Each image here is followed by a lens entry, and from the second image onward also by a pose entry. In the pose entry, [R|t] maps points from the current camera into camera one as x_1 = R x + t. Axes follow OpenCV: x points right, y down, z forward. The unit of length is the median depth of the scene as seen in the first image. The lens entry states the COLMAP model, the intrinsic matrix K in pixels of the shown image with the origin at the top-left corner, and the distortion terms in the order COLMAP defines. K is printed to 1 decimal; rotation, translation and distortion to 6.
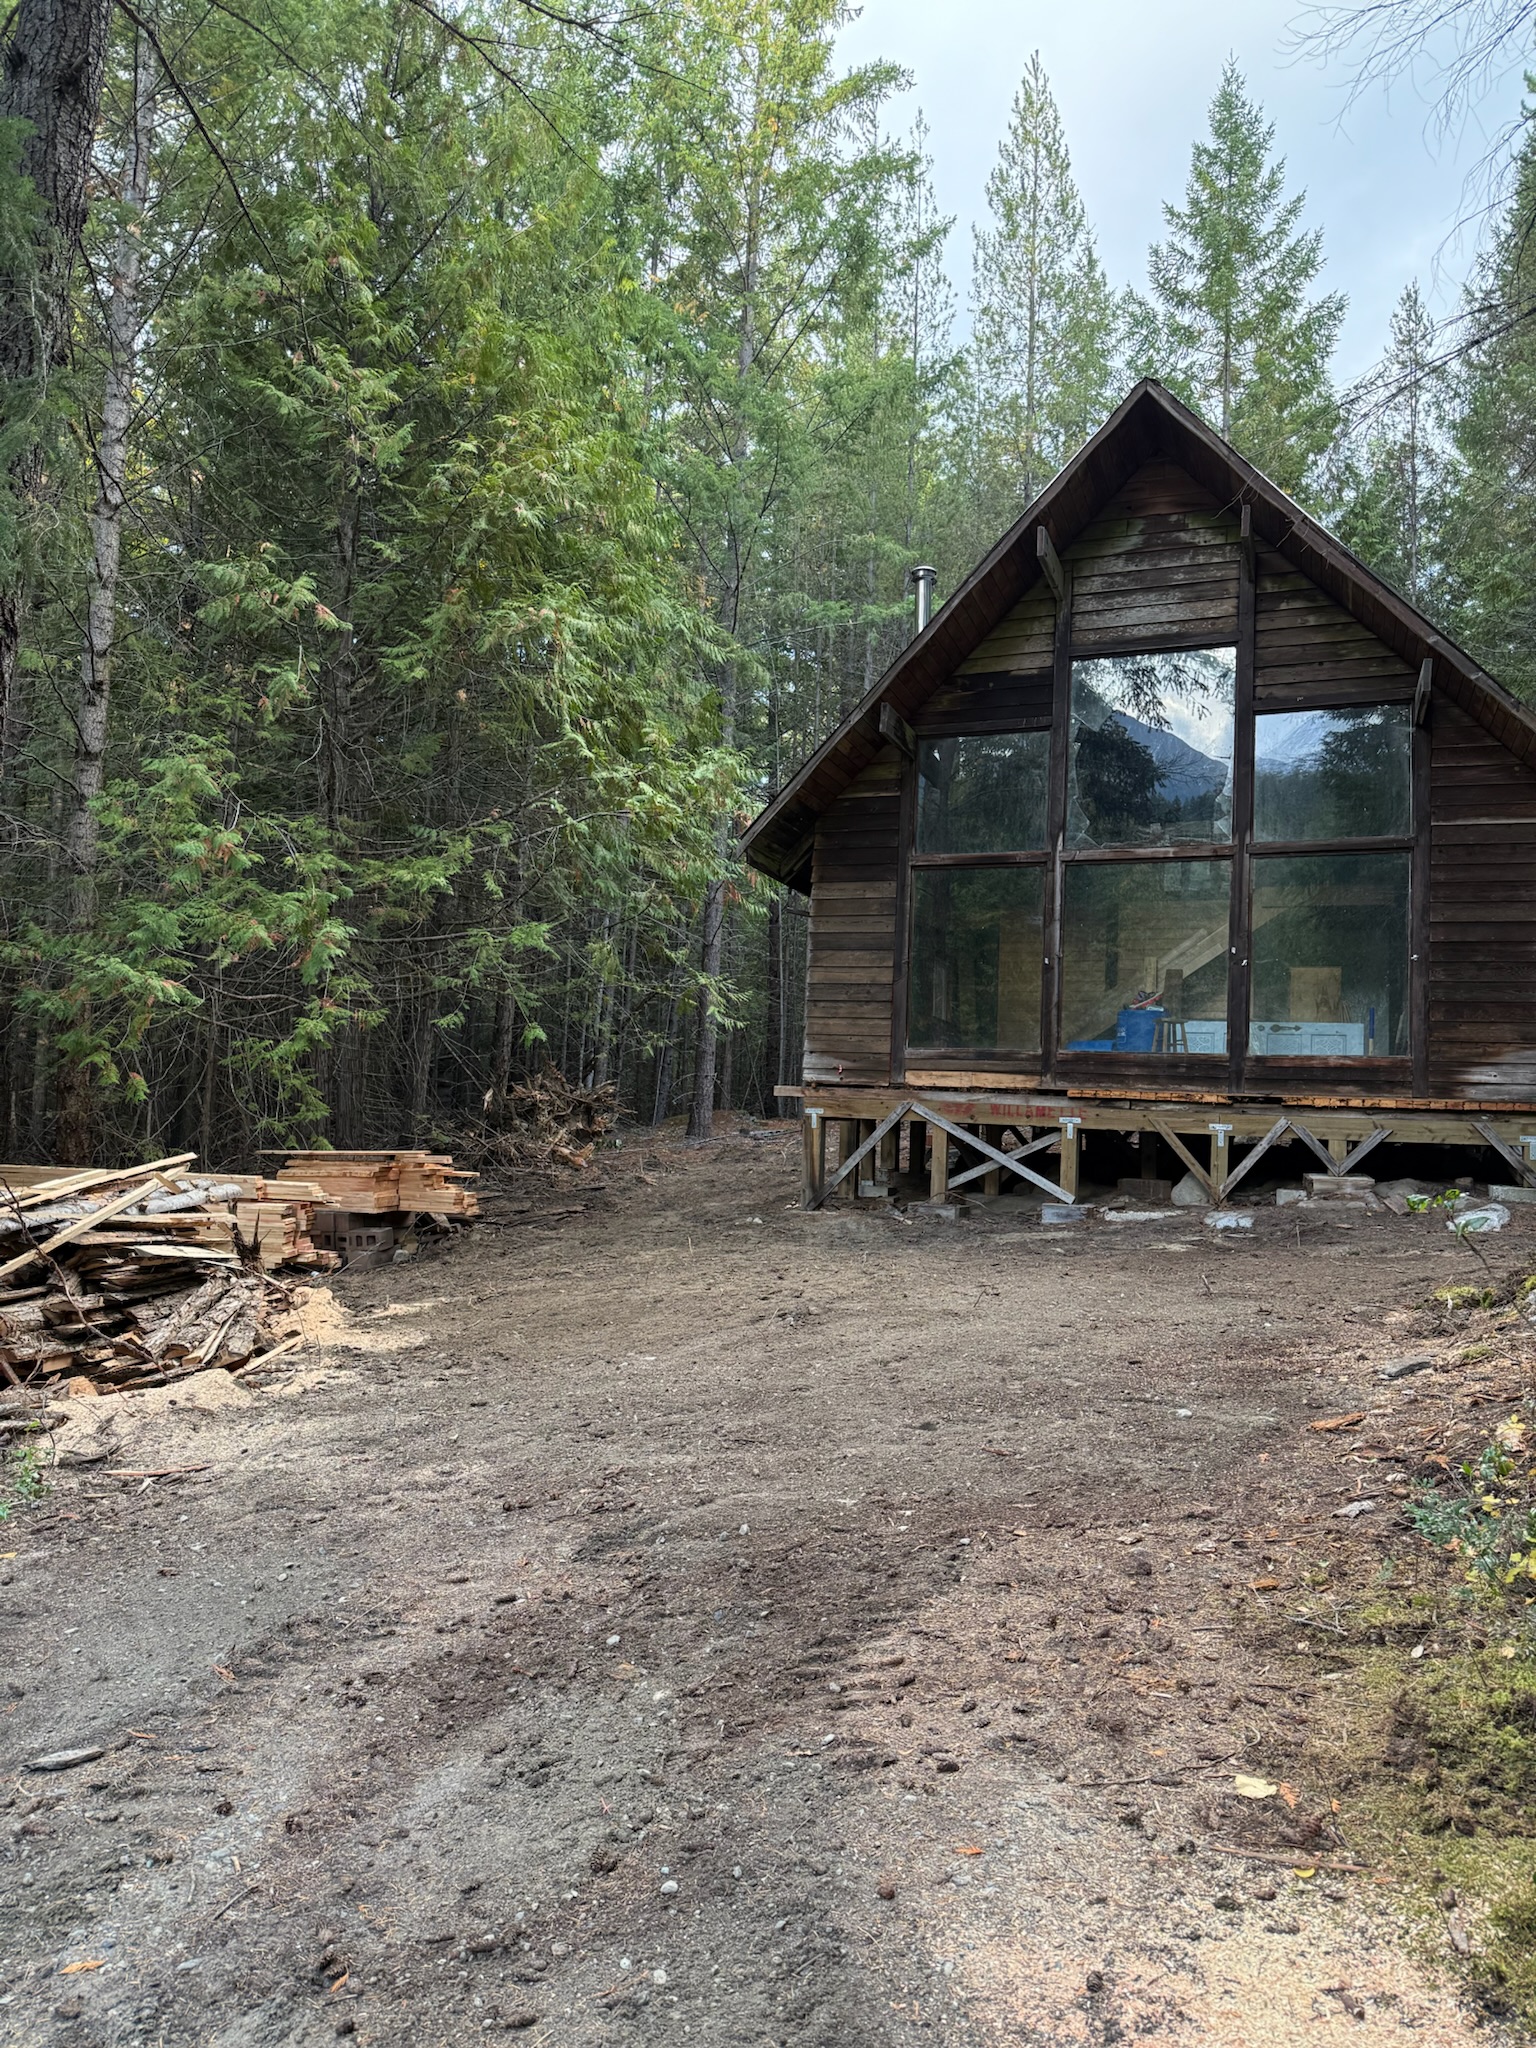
lens RADIAL K [[1571.7, 0, 766.3], [0, 1571.7, 1023.5], [0, 0, 1]] dist [0.033421, -0.002519]
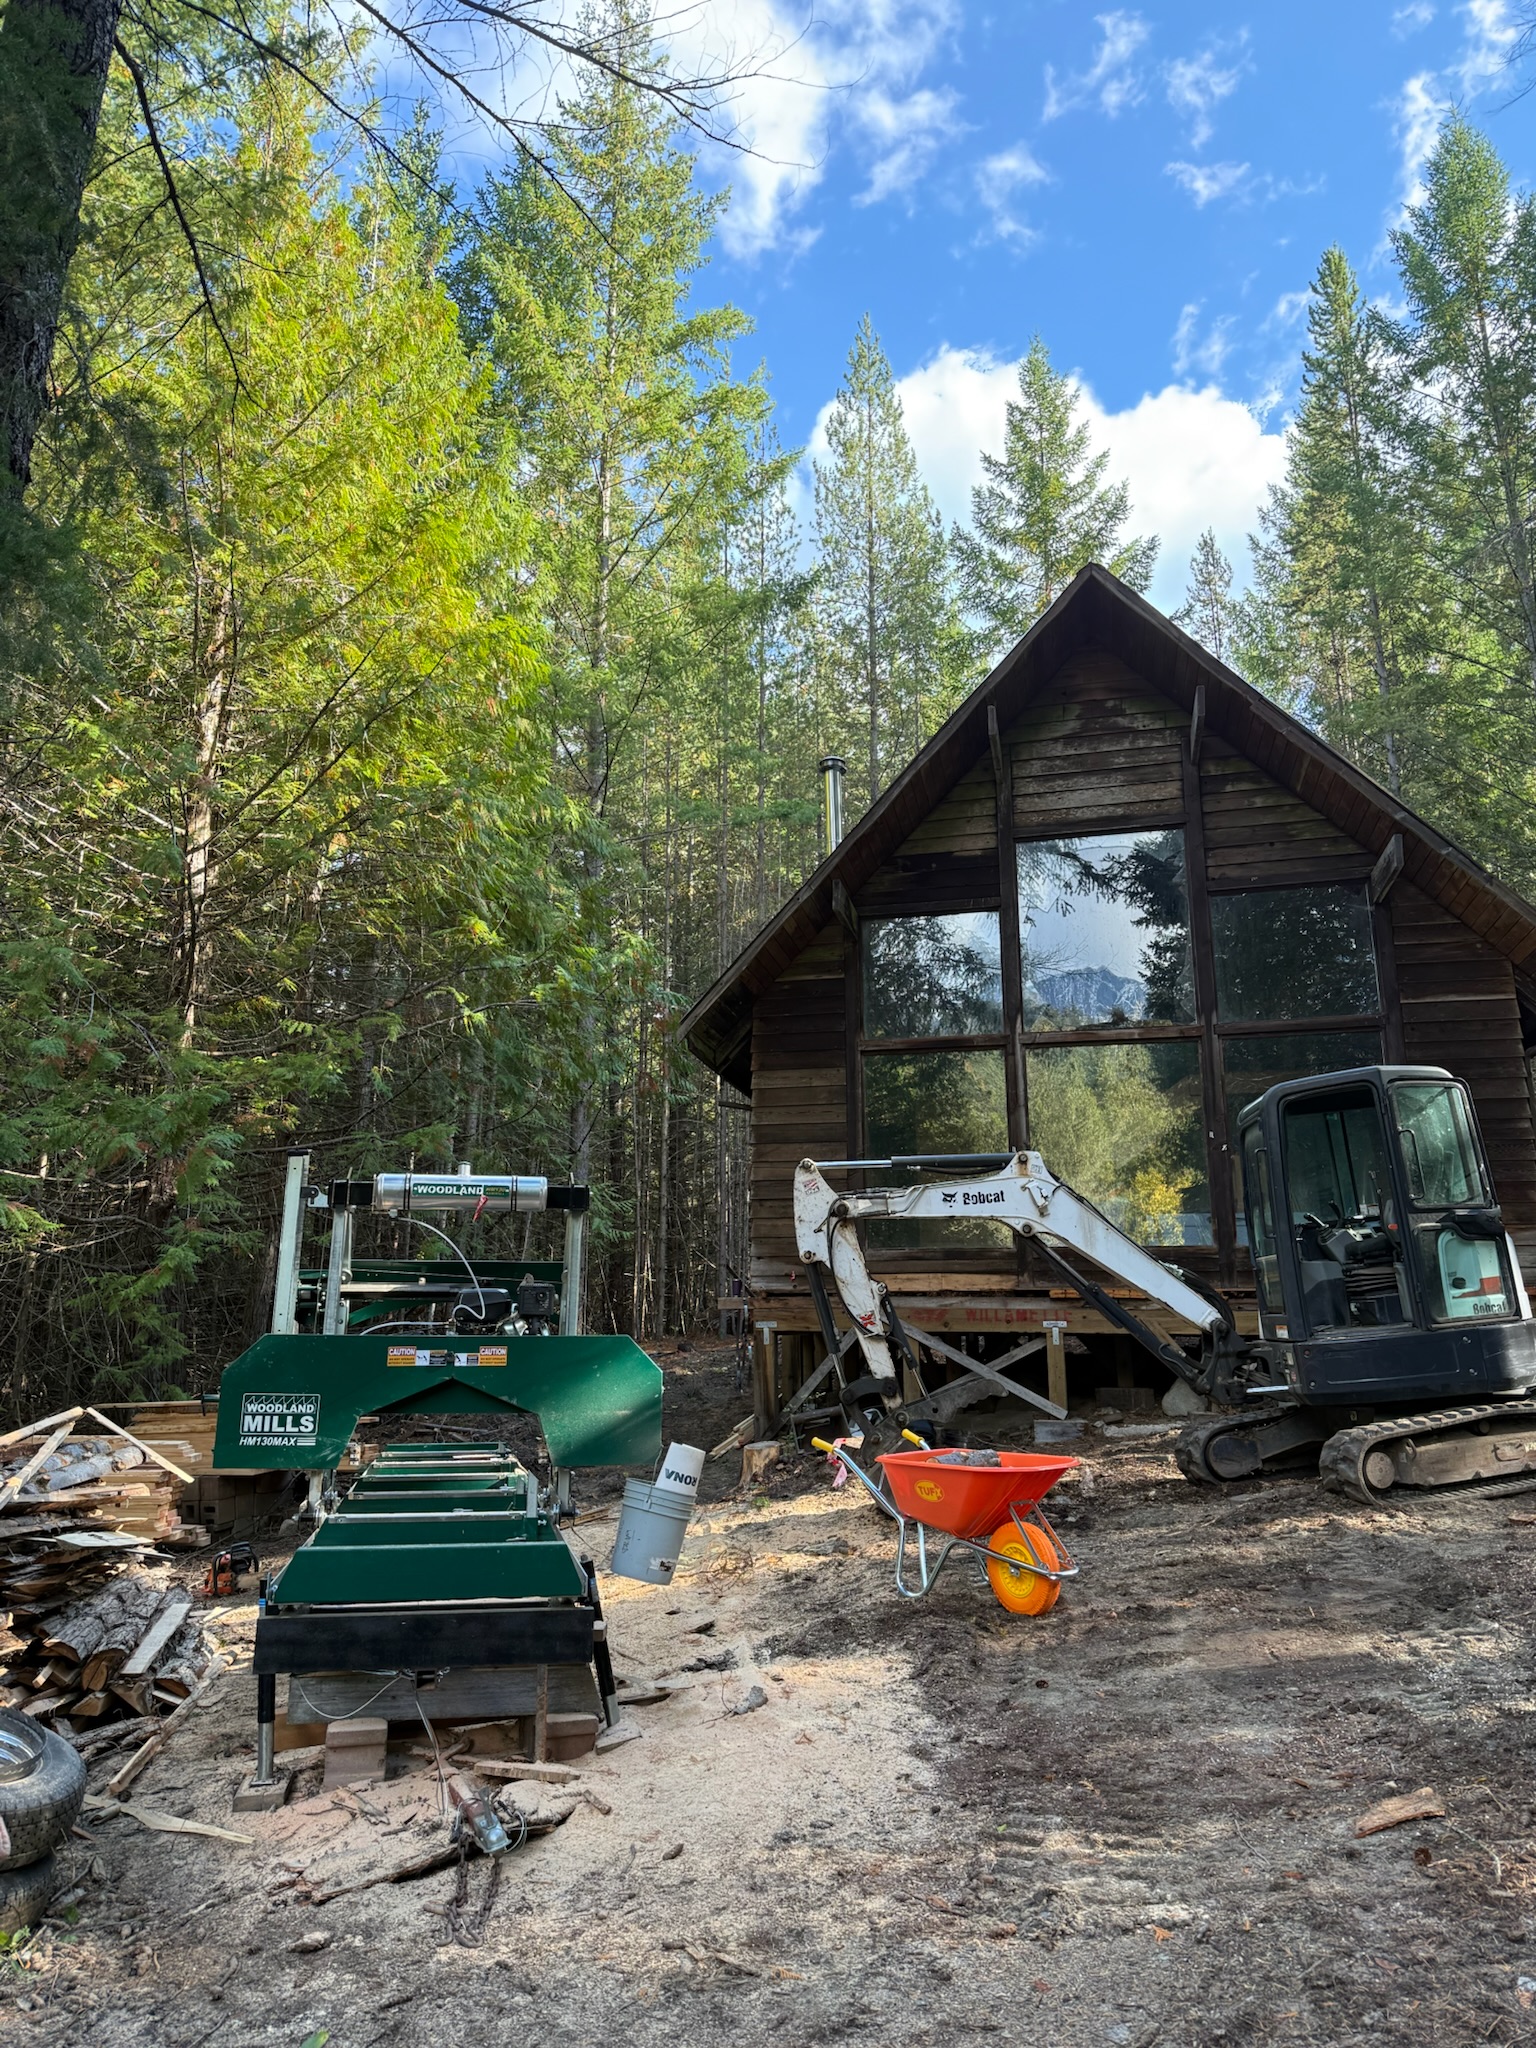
lens RADIAL K [[1560.2, 0, 765.8], [0, 1560.2, 979.6], [0, 0, 1]] dist [0.101000, -0.000032]
pose [[0.990890, -0.009433, 0.134340, -0.090153], [0.031596, 0.985984, -0.163820, 0.007731], [-0.130912, 0.166572, 0.977300, 0.083491]]
